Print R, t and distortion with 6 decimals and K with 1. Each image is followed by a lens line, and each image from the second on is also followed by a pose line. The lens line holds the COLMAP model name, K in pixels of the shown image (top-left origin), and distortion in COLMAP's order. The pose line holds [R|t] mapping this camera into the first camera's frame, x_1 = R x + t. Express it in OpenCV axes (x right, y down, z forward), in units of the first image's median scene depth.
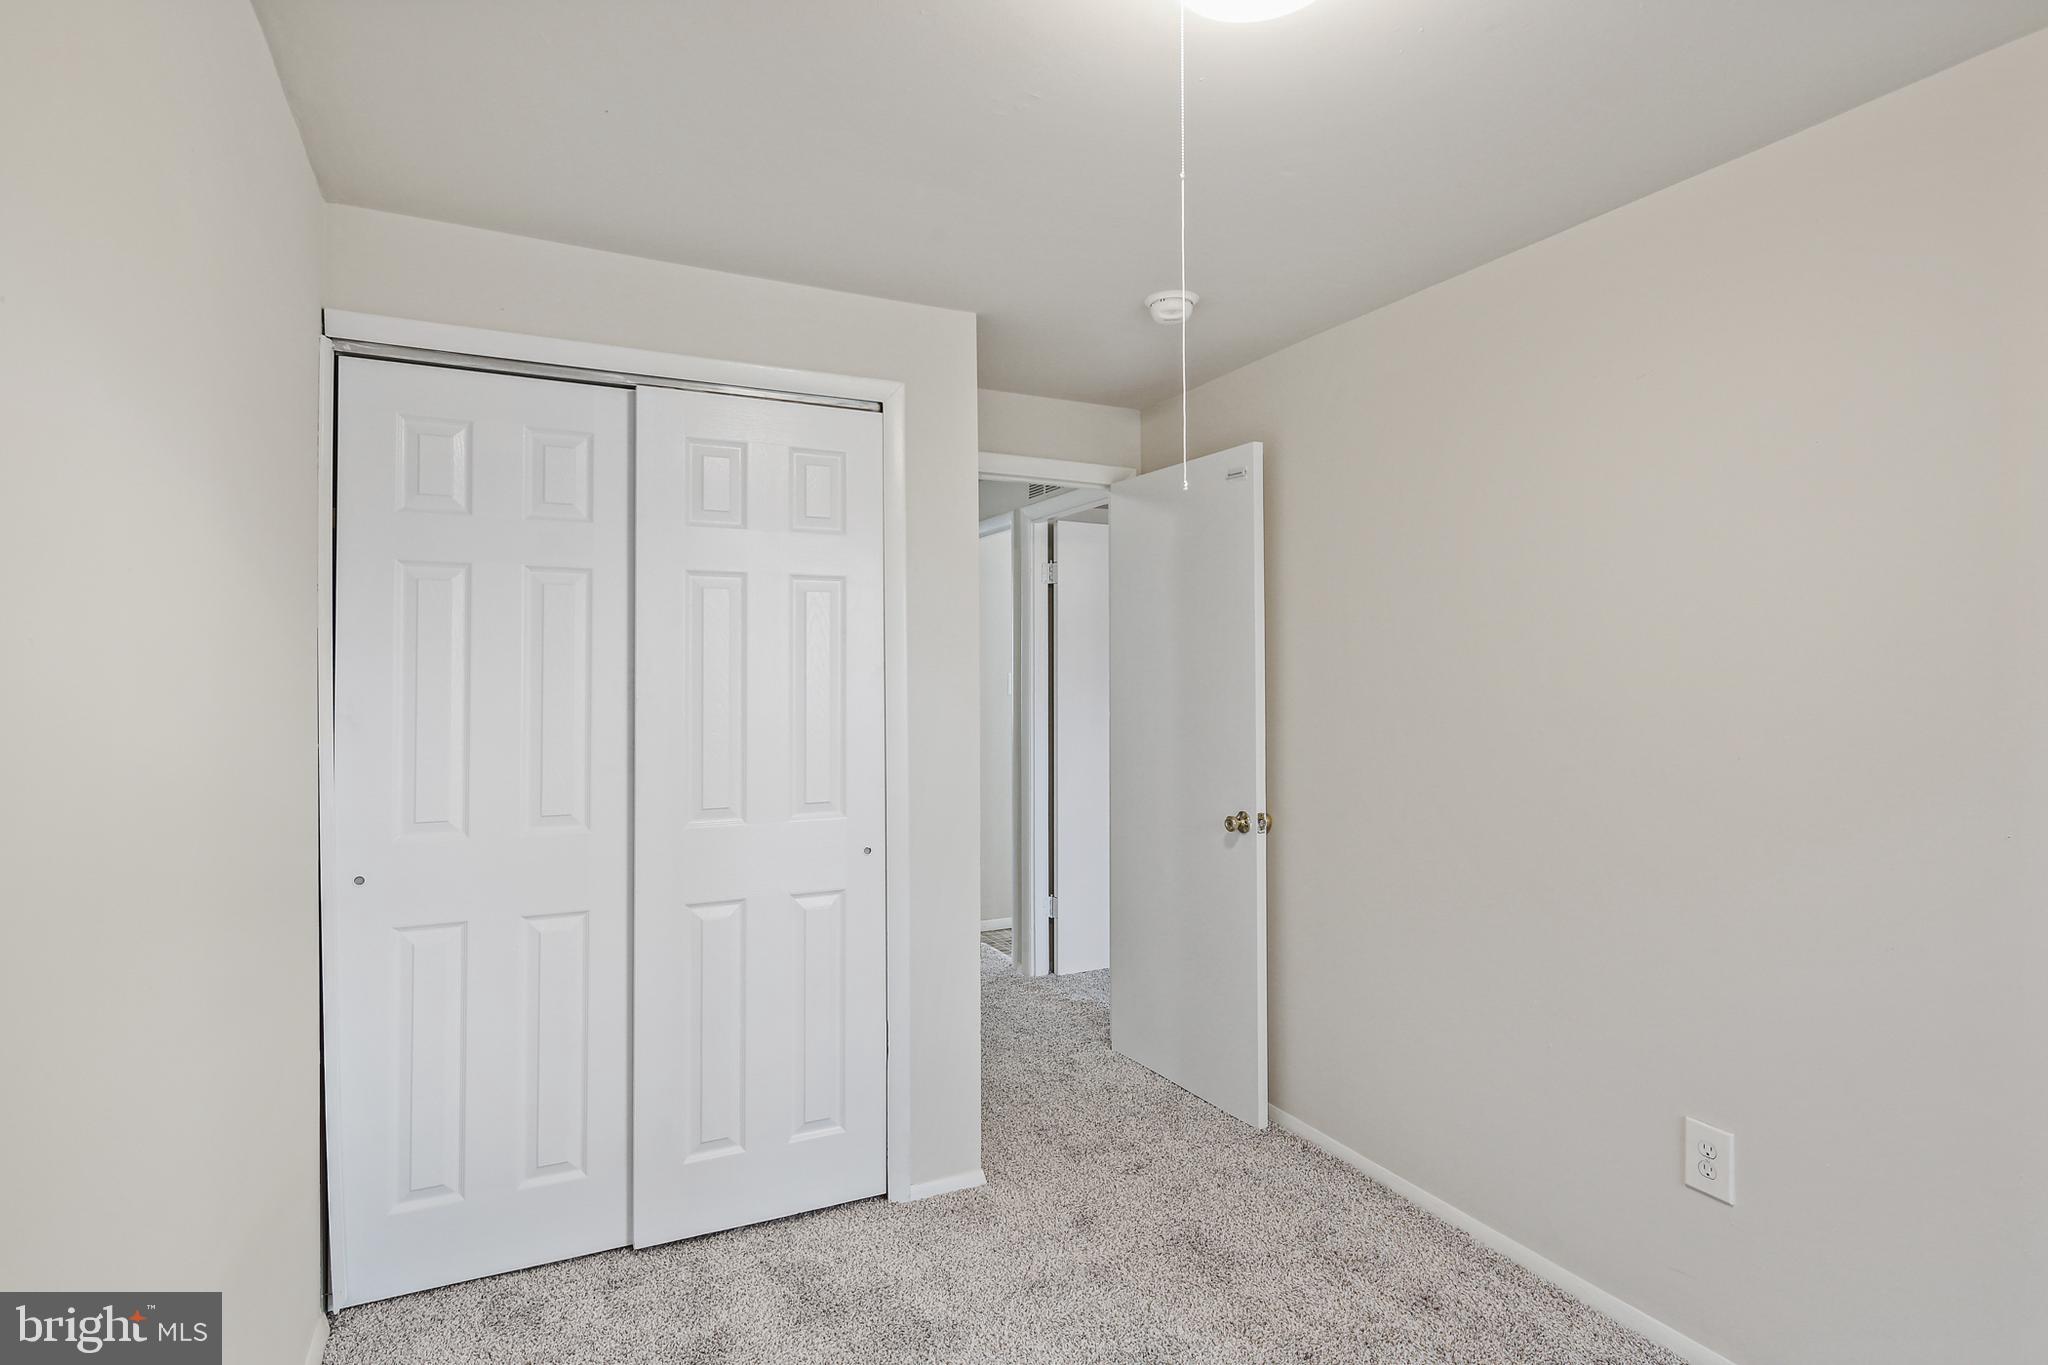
lens RADIAL K [[1014.7, 0, 1024.0], [0, 1014.7, 682.5], [0, 0, 1]] dist [-0.033089, -0.000350]
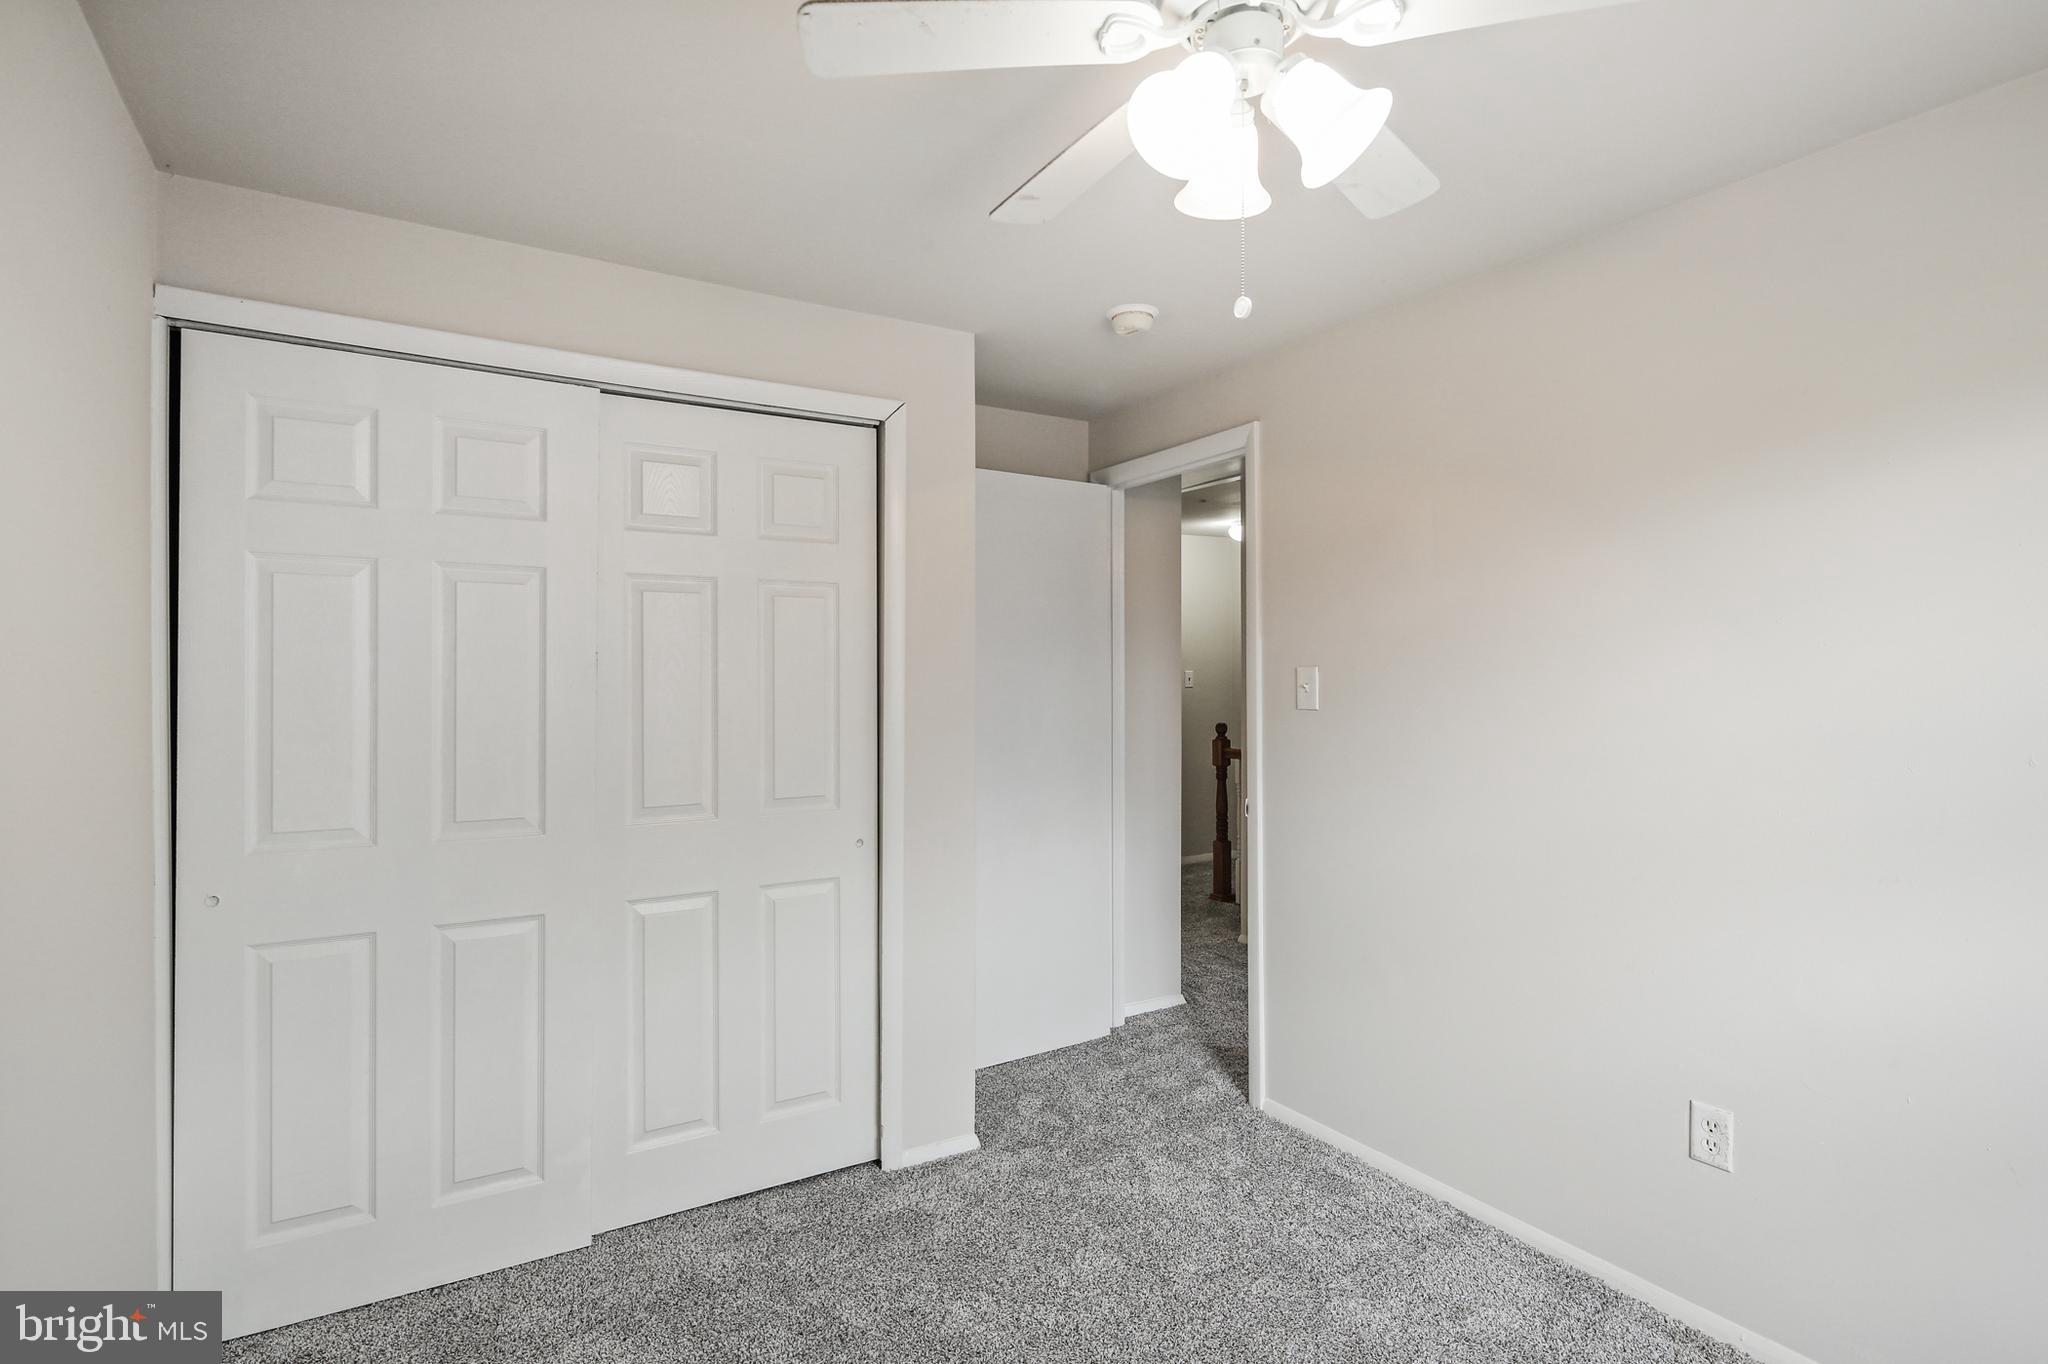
lens RADIAL K [[1004.0, 0, 1022.3], [0, 1004.0, 688.1], [0, 0, 1]] dist [0.002112, -0.000932]
pose [[0.991169, -0.012495, 0.132015, -0.122099], [0.010787, 0.999849, 0.013646, -0.001671], [-0.132166, -0.012102, 0.991154, -0.061266]]
